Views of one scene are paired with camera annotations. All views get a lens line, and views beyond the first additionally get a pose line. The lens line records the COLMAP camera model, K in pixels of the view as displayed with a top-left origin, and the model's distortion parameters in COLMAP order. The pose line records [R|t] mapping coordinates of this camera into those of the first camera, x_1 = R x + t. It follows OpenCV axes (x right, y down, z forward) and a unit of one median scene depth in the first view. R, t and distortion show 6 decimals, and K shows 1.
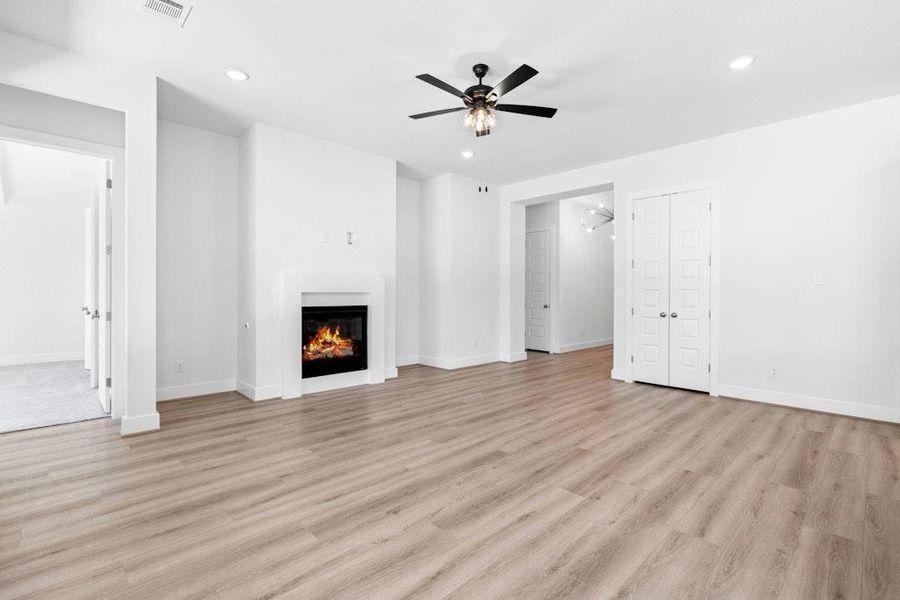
lens RADIAL K [[411.3, 0, 453.8], [0, 411.3, 295.5], [0, 0, 1]] dist [-0.005324, -0.000292]
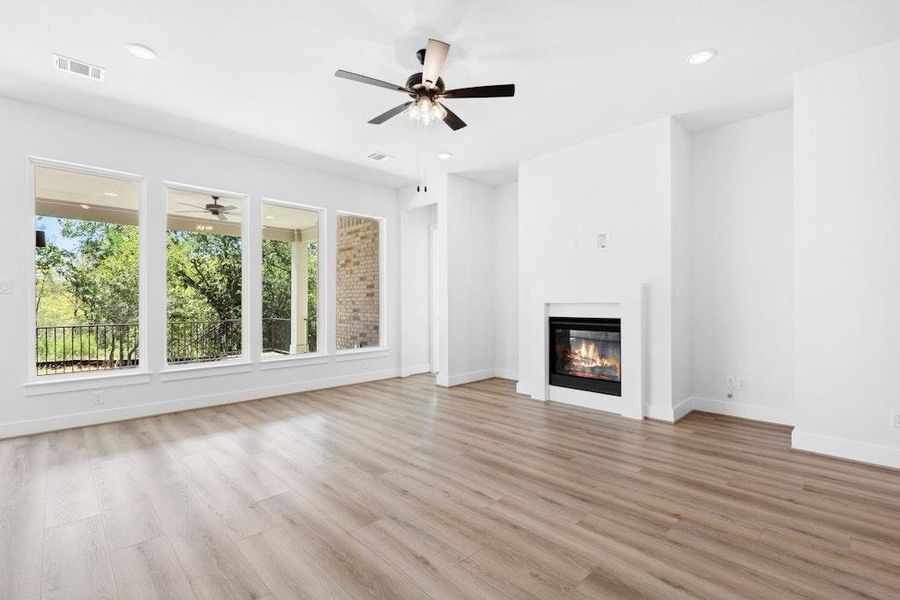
lens RADIAL K [[411.3, 0, 451.8], [0, 411.3, 300.6], [0, 0, 1]] dist [-0.005324, -0.000292]
pose [[-0.007880, -0.016143, -0.999839, 0.832485], [-0.003950, 0.999862, -0.016112, 0.005056], [0.999961, 0.003823, -0.007943, 0.920619]]
